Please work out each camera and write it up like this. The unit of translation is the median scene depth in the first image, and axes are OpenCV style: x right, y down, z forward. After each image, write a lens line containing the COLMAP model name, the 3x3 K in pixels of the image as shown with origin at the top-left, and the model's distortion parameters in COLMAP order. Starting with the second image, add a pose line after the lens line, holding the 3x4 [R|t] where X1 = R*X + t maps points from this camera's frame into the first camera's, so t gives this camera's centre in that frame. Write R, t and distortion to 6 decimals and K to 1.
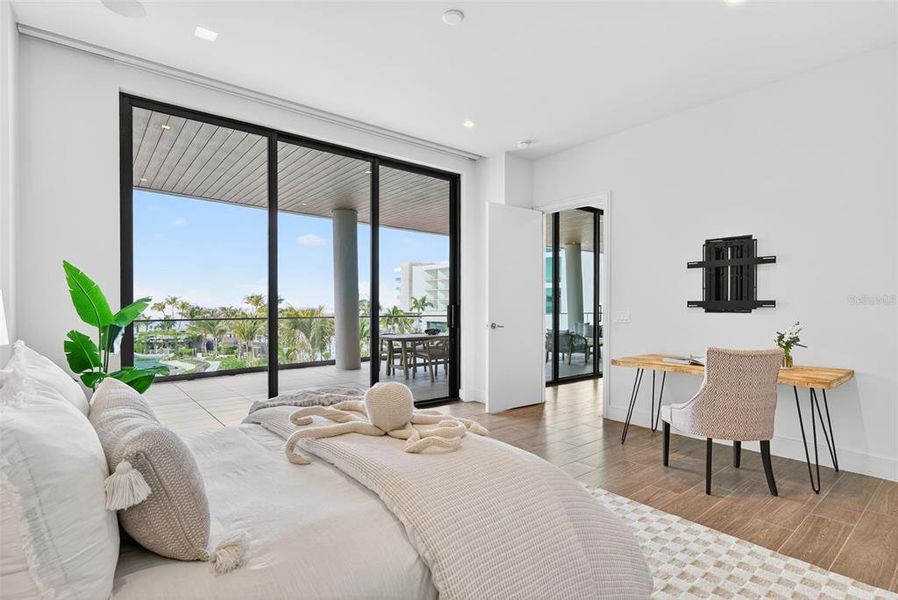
lens RADIAL K [[443.4, 0, 440.1], [0, 443.4, 306.3], [0, 0, 1]] dist [-0.005234, 0.003445]
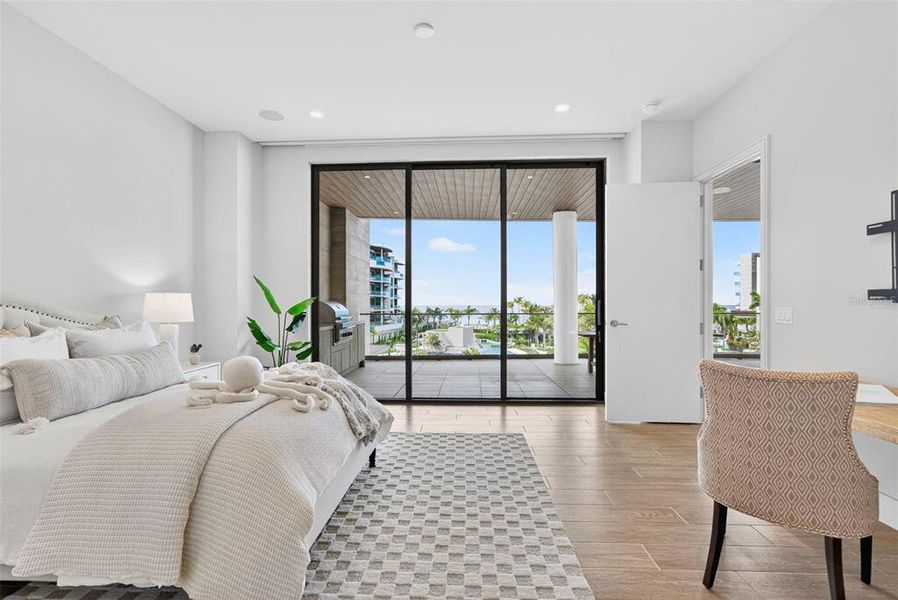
lens RADIAL K [[424.6, 0, 484.1], [0, 424.6, 298.6], [0, 0, 1]] dist [0.002242, 0.000282]
pose [[0.754136, -0.012807, -0.656593, 0.428302], [0.003388, 0.999872, -0.015612, 0.006142], [0.656710, 0.009549, 0.754083, 0.171615]]
